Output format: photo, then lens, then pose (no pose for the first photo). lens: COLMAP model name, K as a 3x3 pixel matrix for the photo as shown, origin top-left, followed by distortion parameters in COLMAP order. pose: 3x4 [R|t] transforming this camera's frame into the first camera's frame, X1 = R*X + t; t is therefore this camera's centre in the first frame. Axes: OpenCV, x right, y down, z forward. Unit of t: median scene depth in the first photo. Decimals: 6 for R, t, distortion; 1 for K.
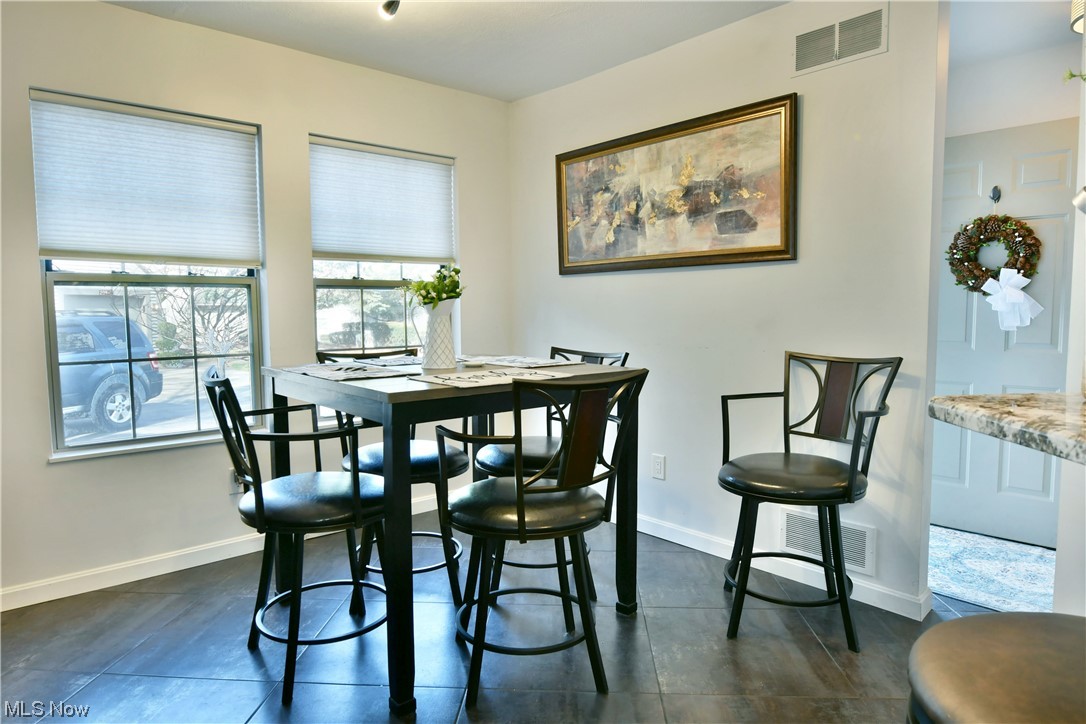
lens RADIAL K [[662.3, 0, 539.6], [0, 662.3, 367.2], [0, 0, 1]] dist [-0.015029, -0.004594]
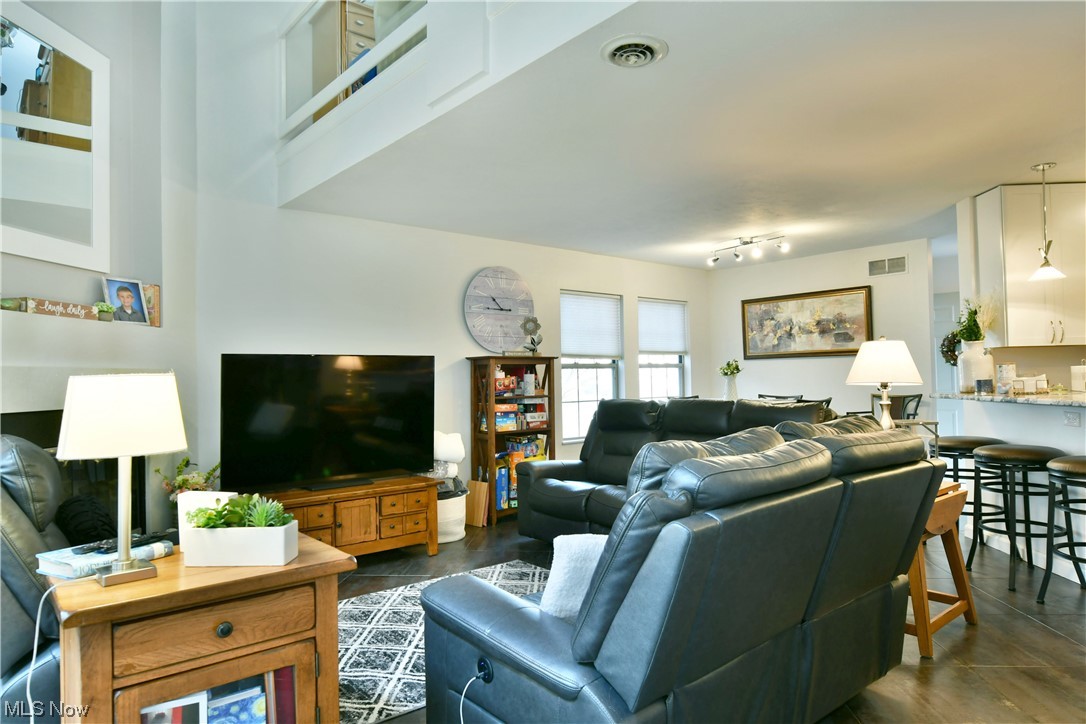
lens RADIAL K [[668.2, 0, 537.7], [0, 668.2, 366.9], [0, 0, 1]] dist [-0.018552, -0.002222]
pose [[0.999749, -0.012200, -0.018783, -0.718099], [0.010146, 0.994334, -0.105815, 0.112014], [0.019967, 0.105598, 0.994208, -1.289889]]
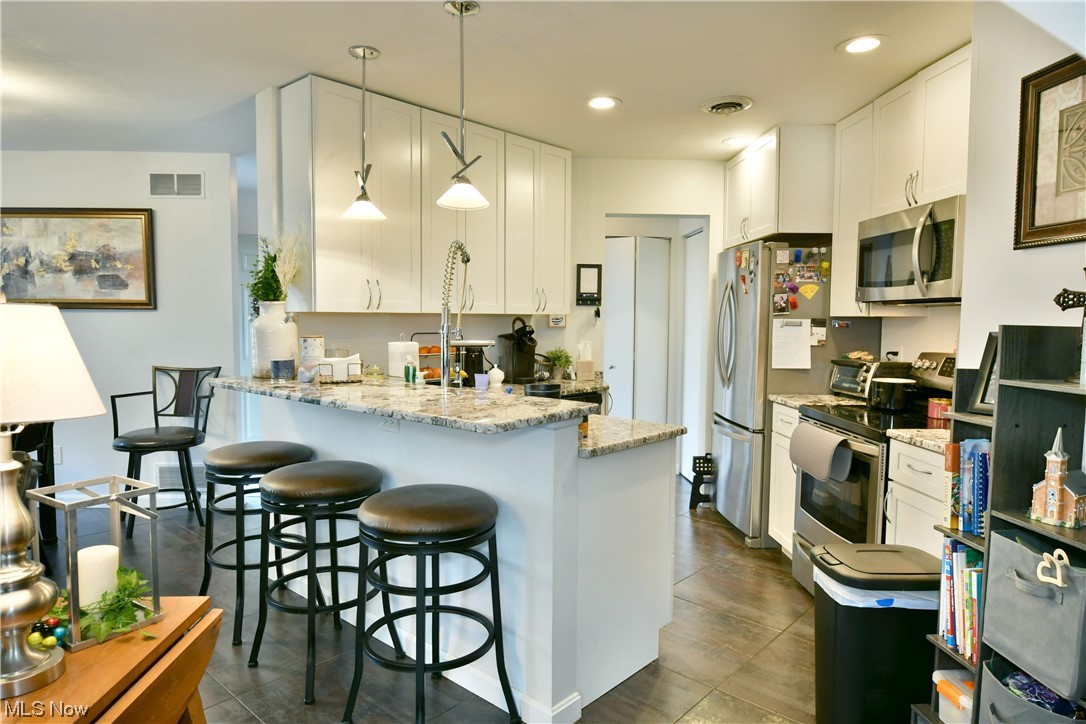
lens RADIAL K [[668.2, 0, 541.7], [0, 668.2, 360.5], [0, 0, 1]] dist [-0.018552, -0.002222]
pose [[0.624302, -0.035585, 0.780372, -0.285722], [0.056707, 0.998391, 0.000160, 0.015914], [-0.779122, 0.044153, 0.625315, -0.722183]]
